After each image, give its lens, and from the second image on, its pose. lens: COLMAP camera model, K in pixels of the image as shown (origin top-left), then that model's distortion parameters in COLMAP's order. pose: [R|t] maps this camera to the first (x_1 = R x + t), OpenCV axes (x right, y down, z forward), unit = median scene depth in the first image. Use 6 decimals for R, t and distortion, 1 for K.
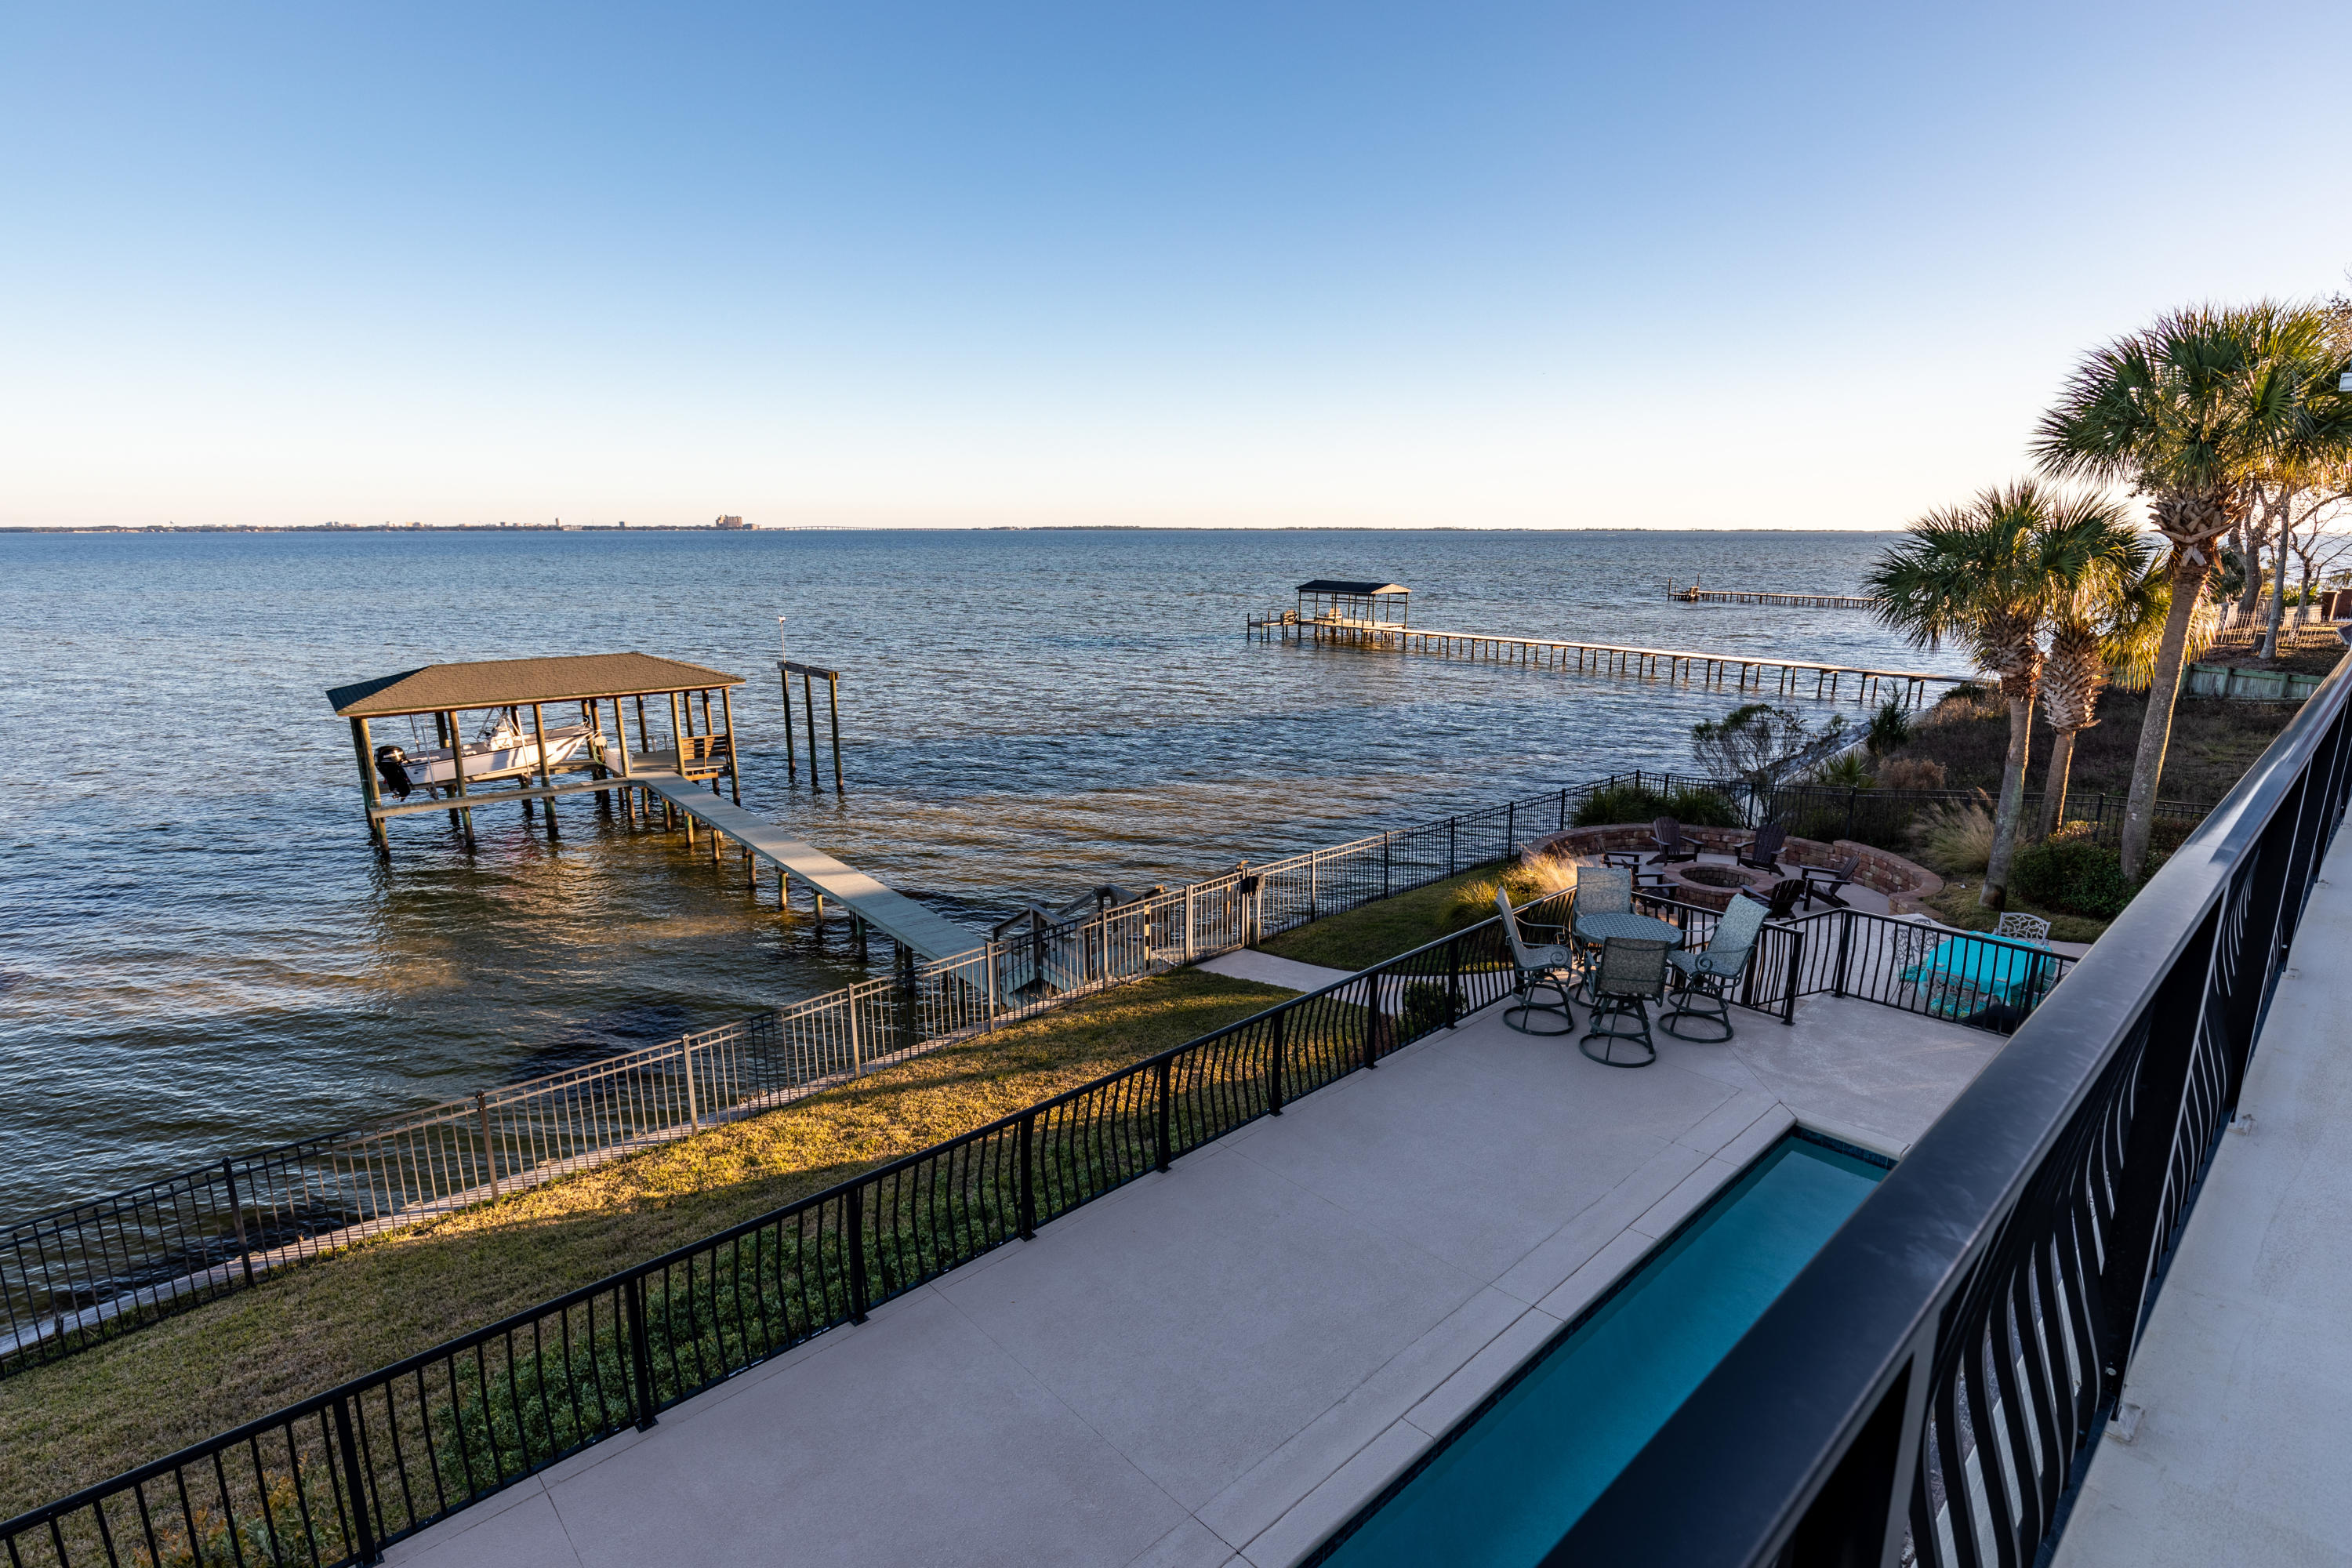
lens RADIAL K [[1145.1, 0, 1214.5], [0, 1145.1, 785.3], [0, 0, 1]] dist [-0.003740, -0.000713]
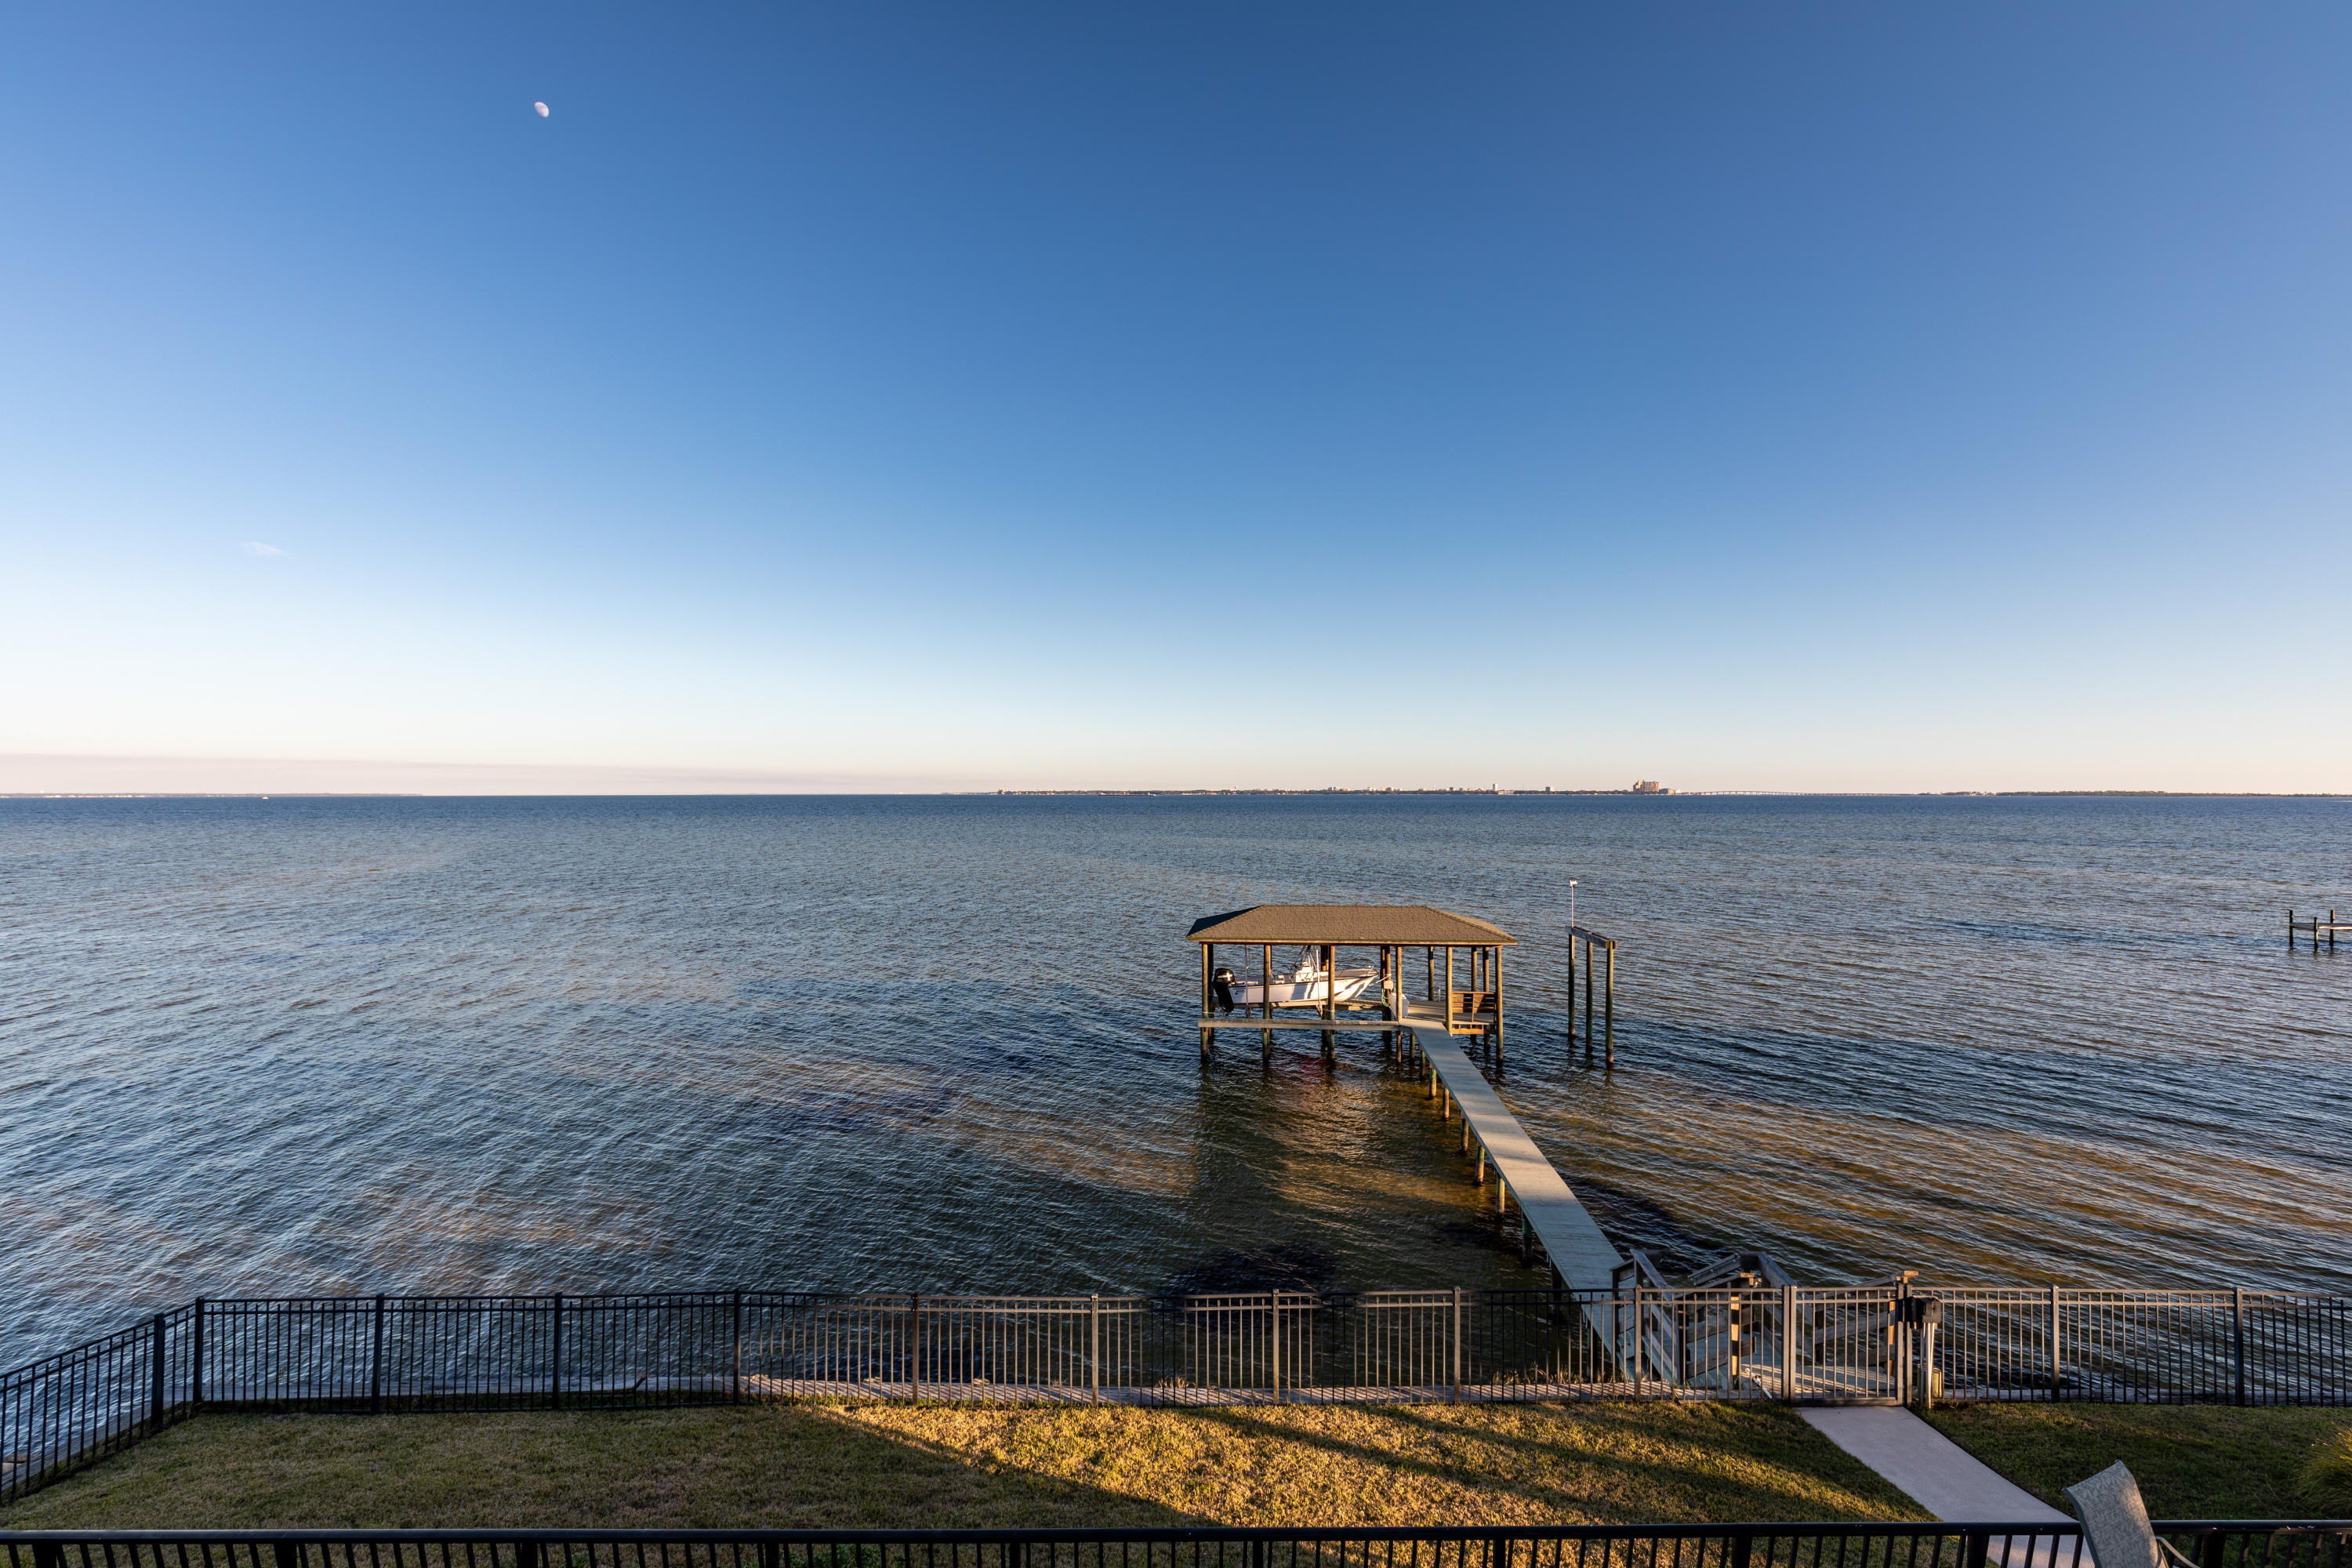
lens RADIAL K [[1145.1, 0, 1214.5], [0, 1145.1, 785.3], [0, 0, 1]] dist [-0.003740, -0.000713]
pose [[0.730744, -0.002918, -0.682645, 0.199371], [-0.151350, 0.974412, -0.166179, -0.042246], [0.665663, 0.224752, 0.711604, 0.185237]]
